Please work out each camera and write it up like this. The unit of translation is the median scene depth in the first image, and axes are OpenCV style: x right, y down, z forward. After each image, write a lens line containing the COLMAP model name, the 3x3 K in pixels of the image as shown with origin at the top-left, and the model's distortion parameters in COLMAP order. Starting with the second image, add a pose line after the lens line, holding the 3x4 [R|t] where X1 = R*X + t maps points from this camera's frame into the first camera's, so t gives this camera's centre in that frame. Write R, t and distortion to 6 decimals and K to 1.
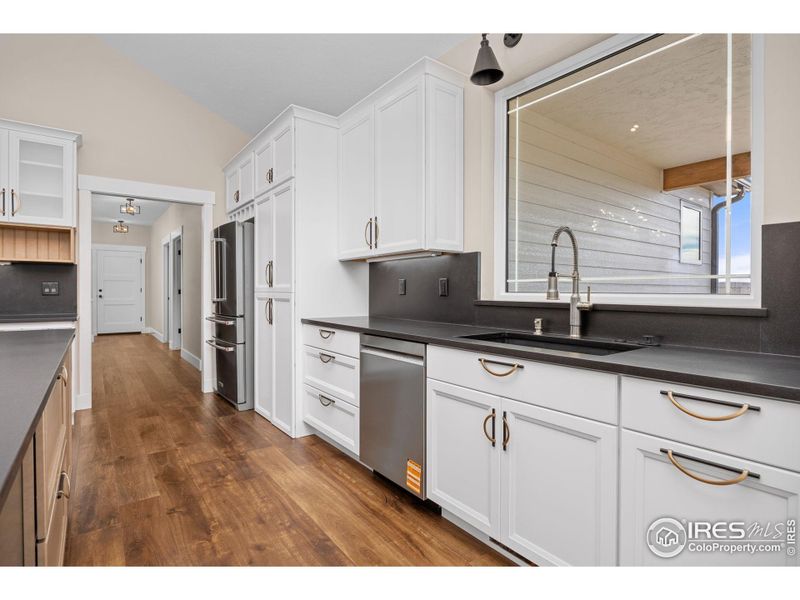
lens RADIAL K [[410.4, 0, 400.0], [0, 410.4, 300.0], [0, 0, 1]] dist [-0.000104, -0.000002]
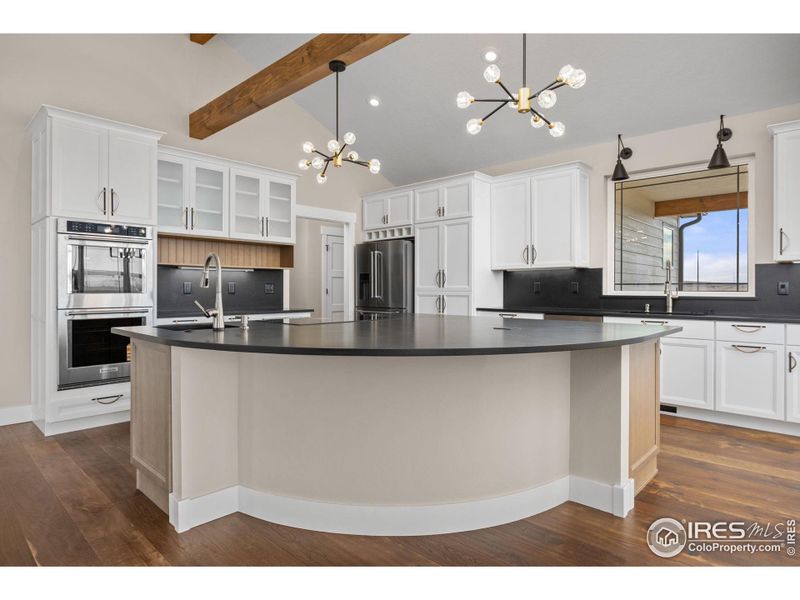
lens RADIAL K [[462.9, 0, 398.5], [0, 462.9, 290.3], [0, 0, 1]] dist [-0.003926, -0.000151]
pose [[0.985367, -0.001023, 0.170440, -0.790010], [0.004397, 0.999802, -0.019418, 0.011611], [-0.170387, 0.019883, 0.985177, -0.637843]]
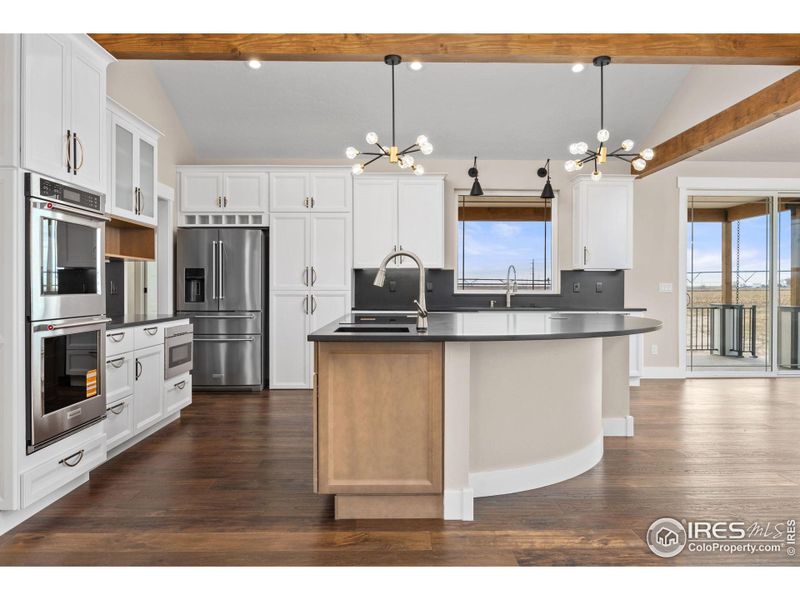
lens RADIAL K [[577.4, 0, 400.0], [0, 577.4, 300.0], [0, 0, 1]] dist [-0.001632, -0.000611]
pose [[0.591739, -0.018568, 0.805916, -1.738913], [0.019591, 0.999771, 0.008650, 0.002525], [-0.805891, 0.010670, 0.591967, -0.358289]]
